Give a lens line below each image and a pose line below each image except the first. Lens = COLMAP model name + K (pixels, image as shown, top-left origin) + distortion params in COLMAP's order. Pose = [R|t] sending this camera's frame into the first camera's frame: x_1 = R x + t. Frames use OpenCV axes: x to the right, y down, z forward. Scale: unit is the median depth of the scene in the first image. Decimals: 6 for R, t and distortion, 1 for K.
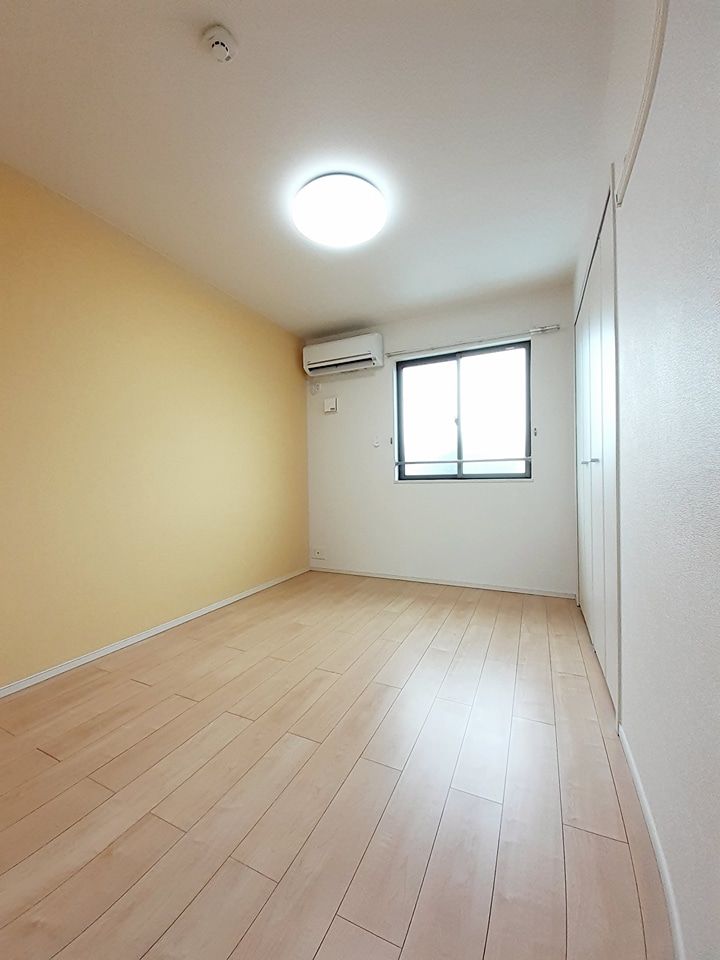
lens RADIAL K [[380.0, 0, 352.8], [0, 380.0, 480.3], [0, 0, 1]] dist [-0.003045, -0.000357]
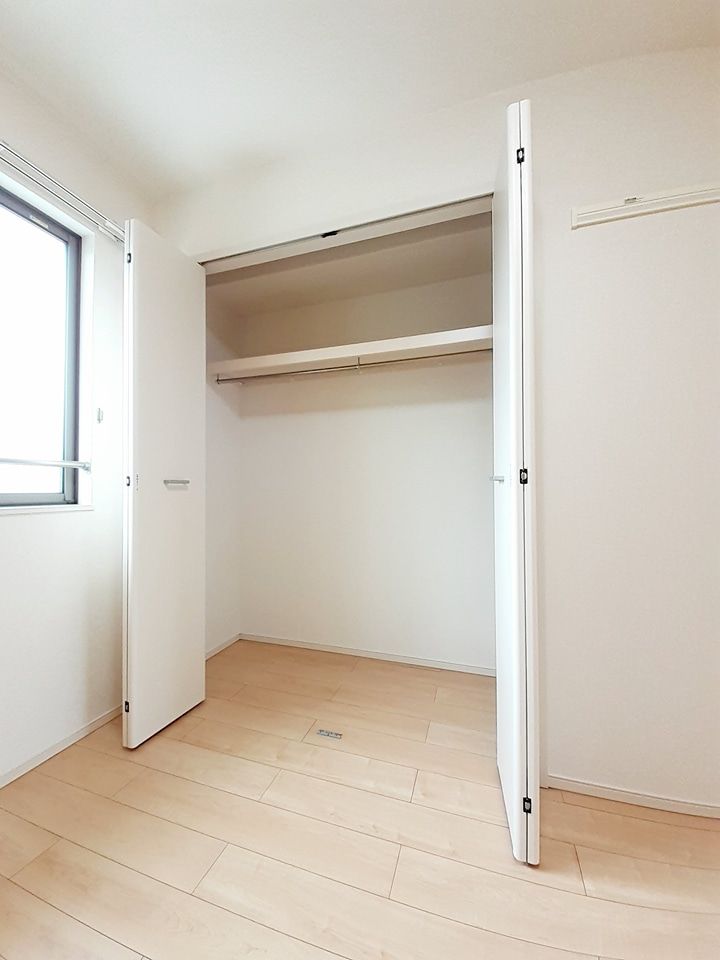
lens RADIAL K [[380.0, 0, 355.7], [0, 380.0, 480.8], [0, 0, 1]] dist [-0.003045, -0.000357]
pose [[-0.113449, 0.036905, 0.992858, -0.097857], [-0.006321, 0.999263, -0.037865, -0.022544], [-0.993524, -0.010572, -0.113132, 0.801845]]
